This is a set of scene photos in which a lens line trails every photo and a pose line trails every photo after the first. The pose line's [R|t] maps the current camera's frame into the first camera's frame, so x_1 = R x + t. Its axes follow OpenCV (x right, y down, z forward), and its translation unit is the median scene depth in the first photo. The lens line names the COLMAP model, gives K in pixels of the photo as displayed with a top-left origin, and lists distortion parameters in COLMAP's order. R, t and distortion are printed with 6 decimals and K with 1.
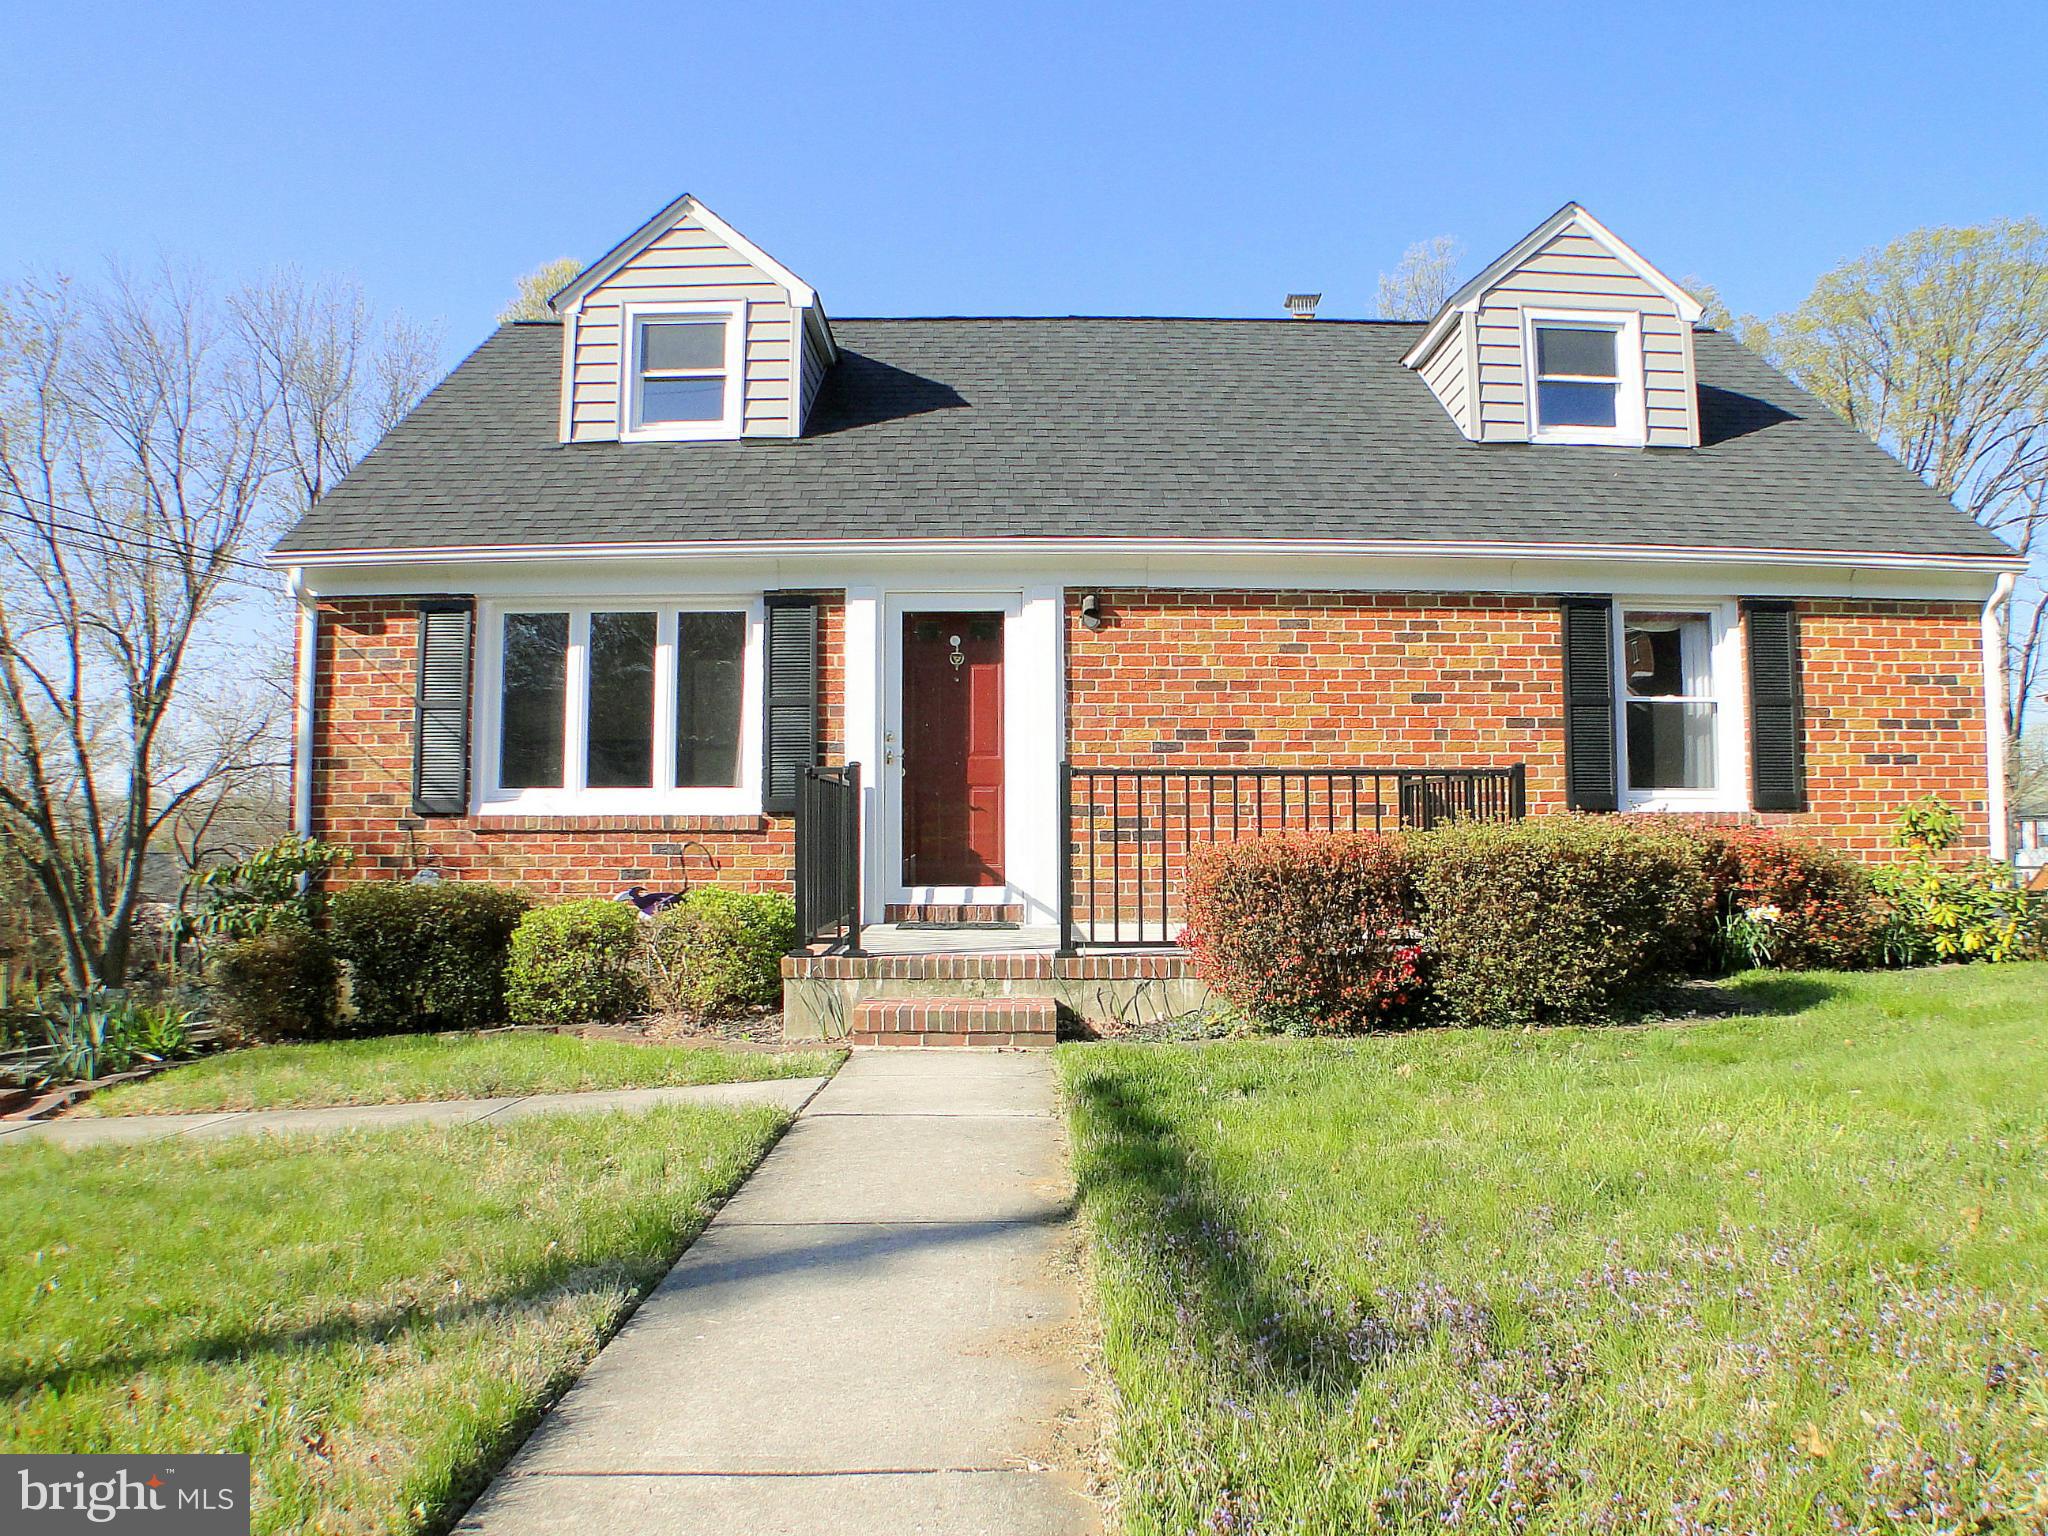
lens RADIAL K [[1305.5, 0, 1026.4], [0, 1305.5, 793.8], [0, 0, 1]] dist [-0.110019, 0.002317]
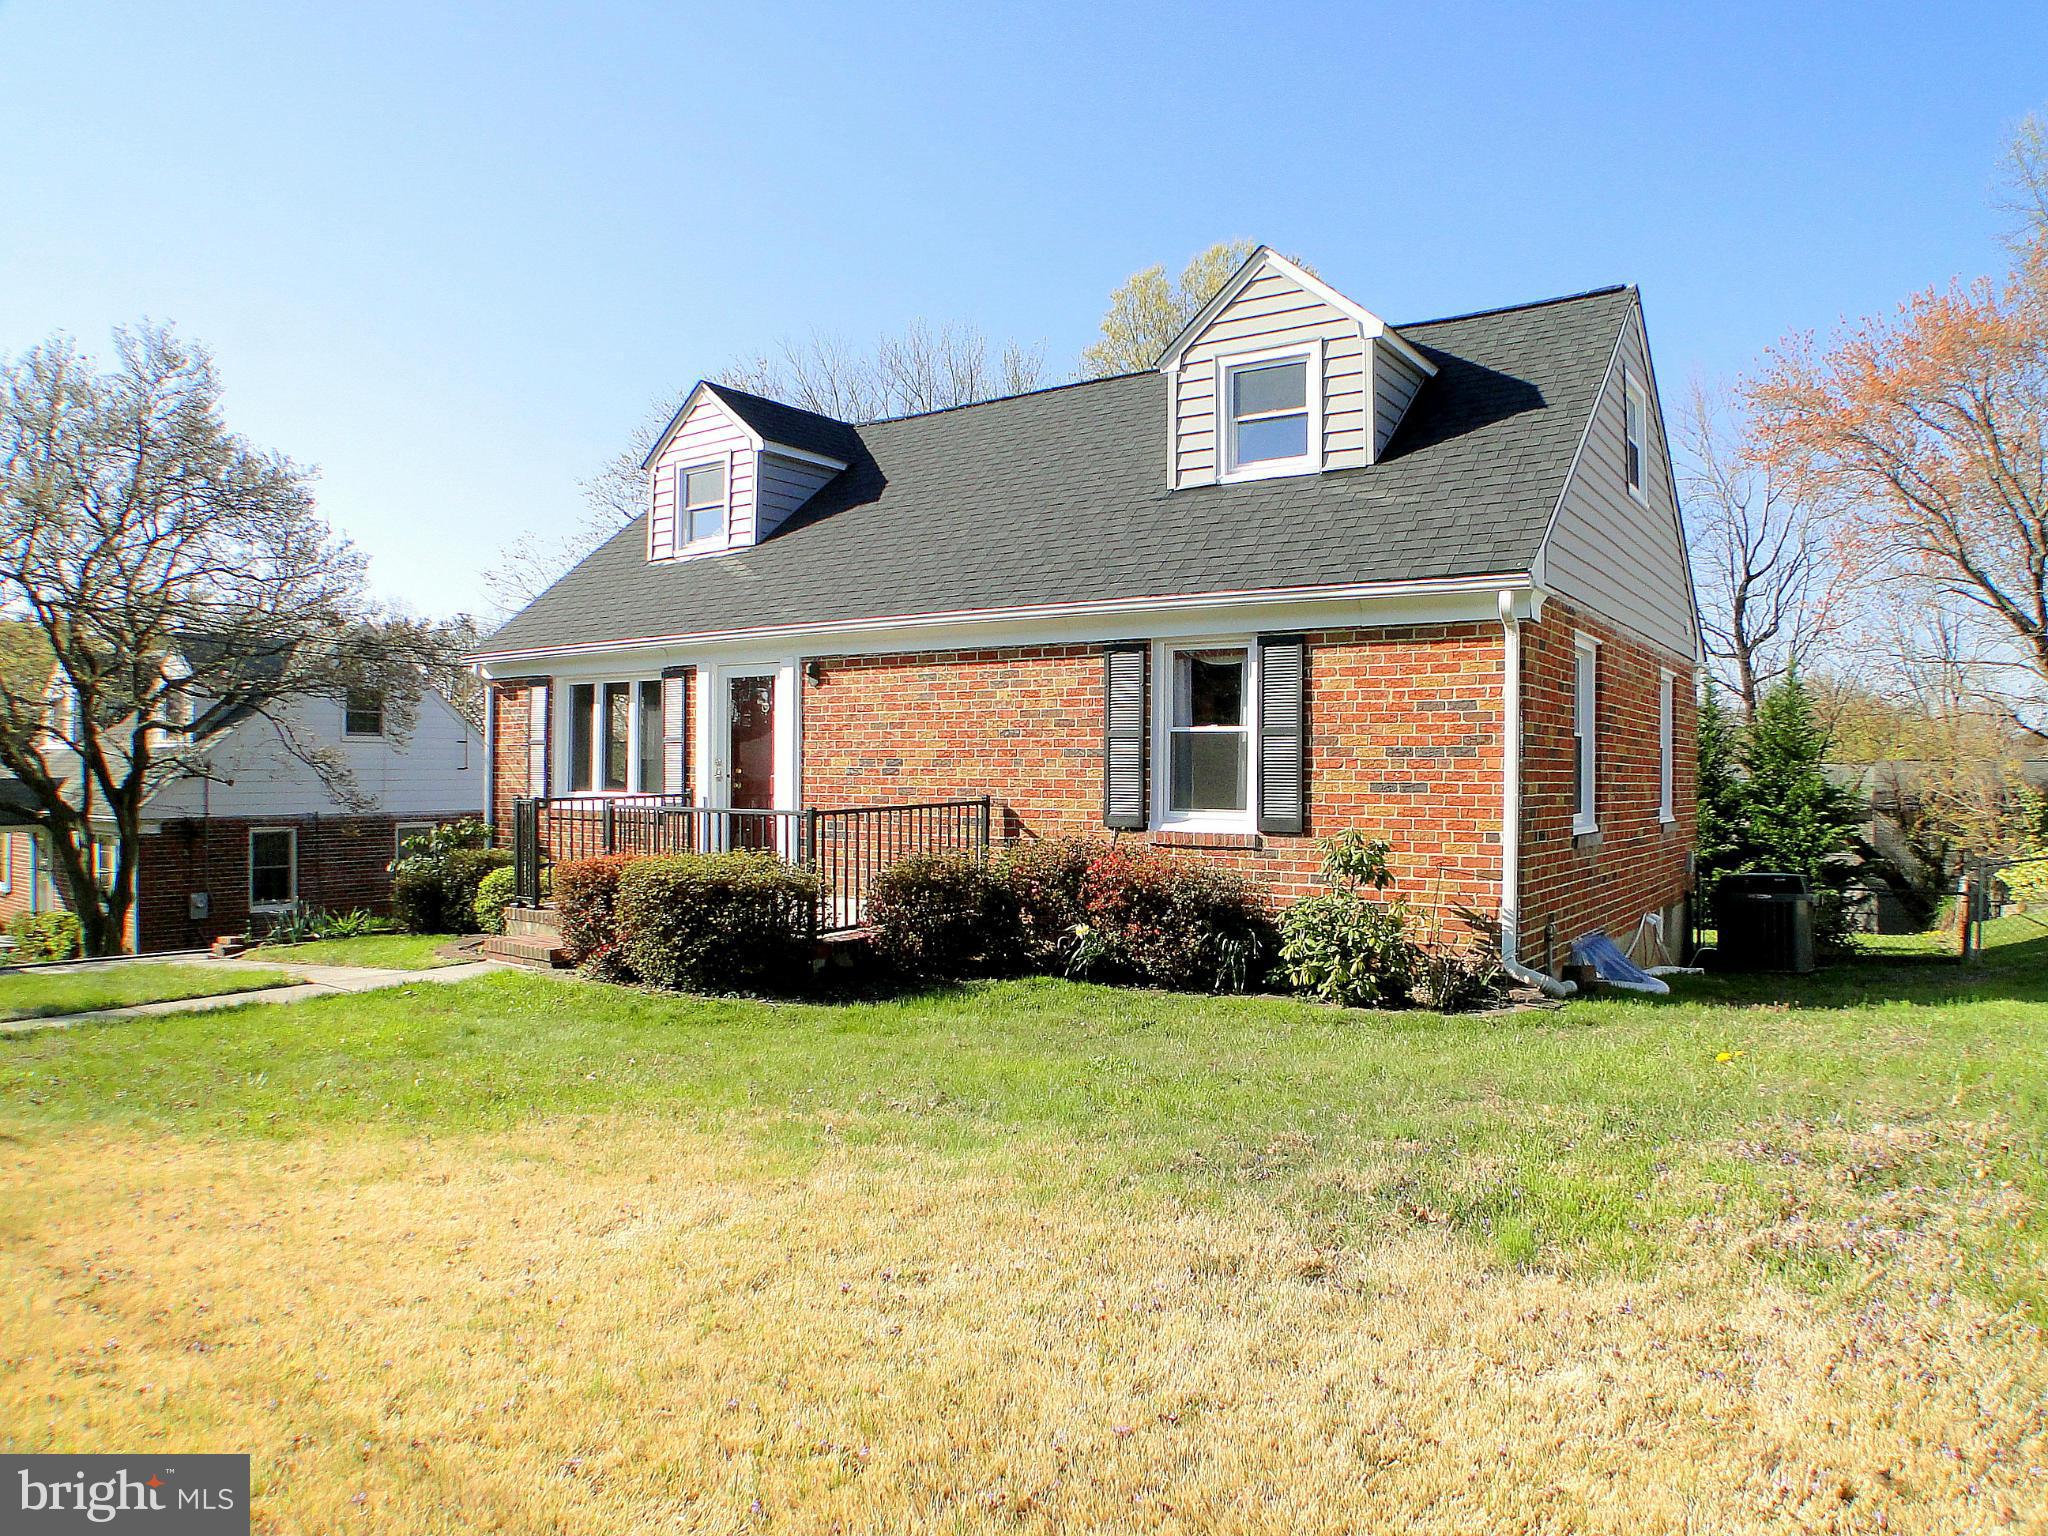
lens RADIAL K [[1336.6, 0, 1018.5], [0, 1336.6, 795.7], [0, 0, 1]] dist [-0.111924, 0.006338]
pose [[0.824344, 0.017310, -0.565824, 0.997695], [-0.026436, 0.999619, -0.007933, -0.004873], [0.565471, 0.021498, 0.824488, -0.038149]]
